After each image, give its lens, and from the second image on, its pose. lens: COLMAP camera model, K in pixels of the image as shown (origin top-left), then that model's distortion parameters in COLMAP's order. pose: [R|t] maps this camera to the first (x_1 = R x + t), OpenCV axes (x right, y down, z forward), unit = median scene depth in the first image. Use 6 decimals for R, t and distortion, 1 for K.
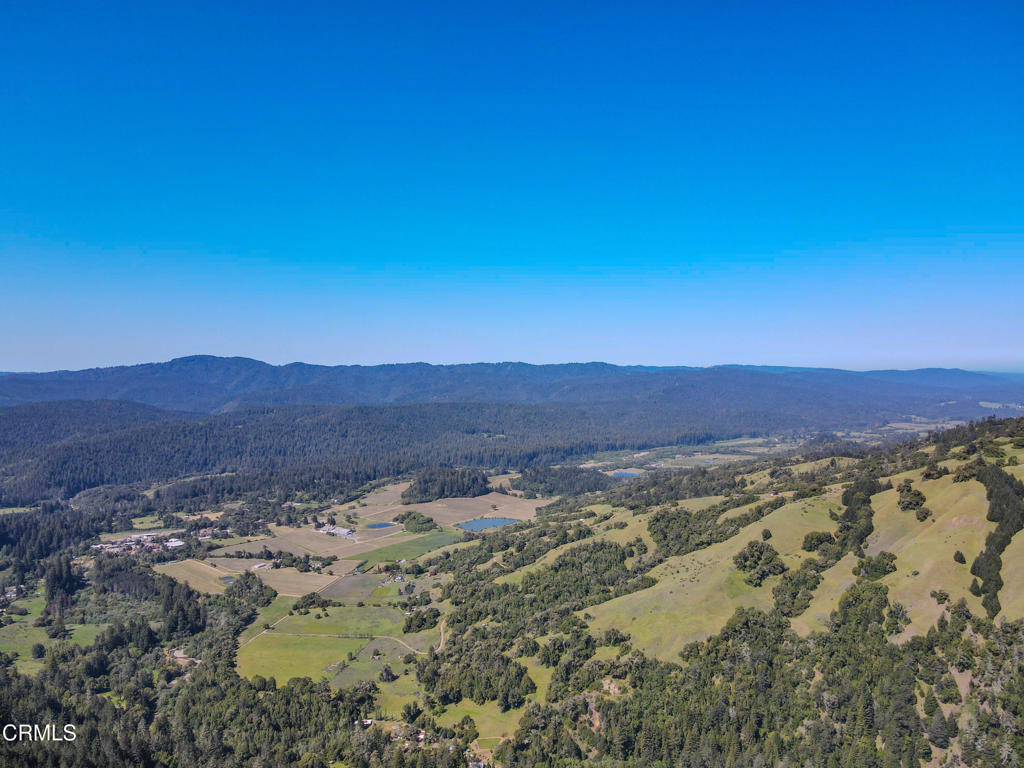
lens RADIAL K [[750.6, 0, 514.0], [0, 750.6, 379.3], [0, 0, 1]] dist [0.003735, 0.013212]
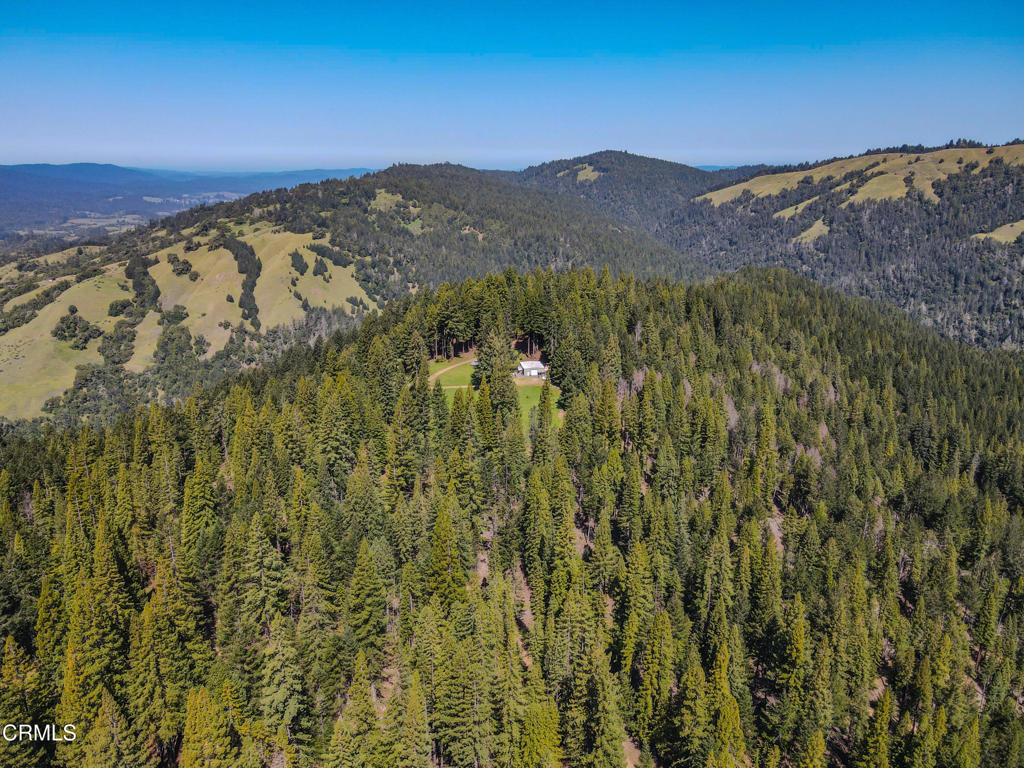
lens RADIAL K [[750.2, 0, 514.3], [0, 750.2, 378.8], [0, 0, 1]] dist [-0.011218, 0.046974]
pose [[0.523057, -0.218671, 0.823769, -0.274086], [-0.004241, 0.965847, 0.259078, 0.004912], [-0.852287, -0.139006, 0.504266, -0.177239]]
